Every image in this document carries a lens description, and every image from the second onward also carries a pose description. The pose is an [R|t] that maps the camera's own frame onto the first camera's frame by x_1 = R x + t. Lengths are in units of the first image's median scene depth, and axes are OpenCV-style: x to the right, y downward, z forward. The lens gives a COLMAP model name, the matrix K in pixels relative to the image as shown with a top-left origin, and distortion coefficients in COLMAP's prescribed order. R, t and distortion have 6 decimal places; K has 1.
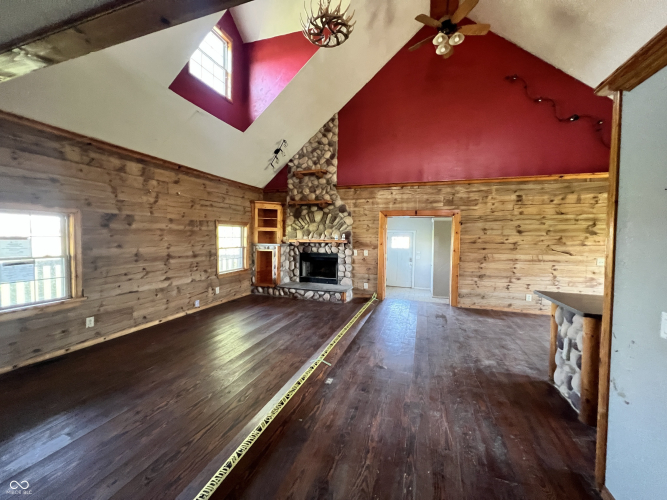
lens RADIAL K [[269.4, 0, 330.4], [0, 269.4, 251.2], [0, 0, 1]] dist [0.000867, -0.000274]
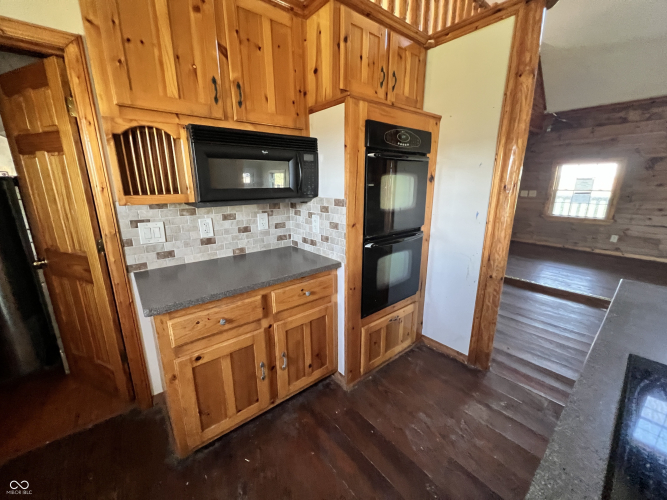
lens RADIAL K [[269.4, 0, 332.5], [0, 269.4, 247.3], [0, 0, 1]] dist [0.000867, -0.000274]
pose [[-0.527609, 0.190190, -0.827923, 0.636503], [-0.047806, 0.966423, 0.252472, 0.010580], [0.848141, 0.172786, -0.500801, 0.266808]]
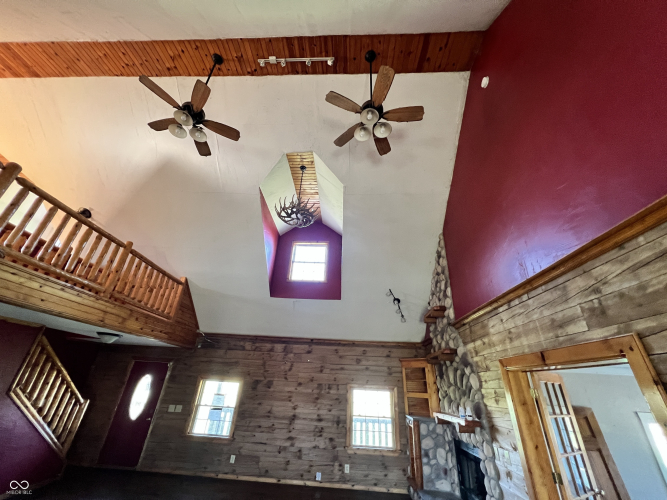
lens RADIAL K [[269.4, 0, 331.8], [0, 269.4, 247.3], [0, 0, 1]] dist [0.000867, -0.000274]
pose [[0.279662, -0.442955, -0.851810, 0.640089], [-0.100719, 0.868780, -0.484848, -0.055601], [0.954801, 0.221386, 0.198350, 0.565436]]
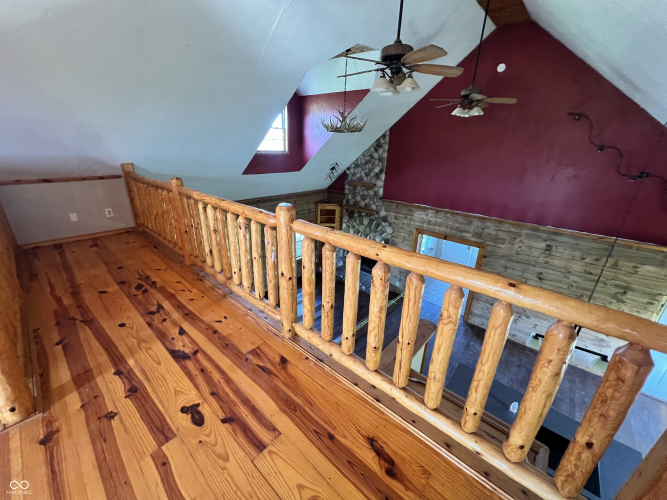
lens RADIAL K [[269.4, 0, 331.7], [0, 269.4, 247.8], [0, 0, 1]] dist [0.000867, -0.000274]
pose [[0.923132, 0.149339, -0.354295, 0.279829], [-0.032294, 0.948345, 0.315594, -0.425889], [0.383124, -0.279894, 0.880270, -0.153943]]
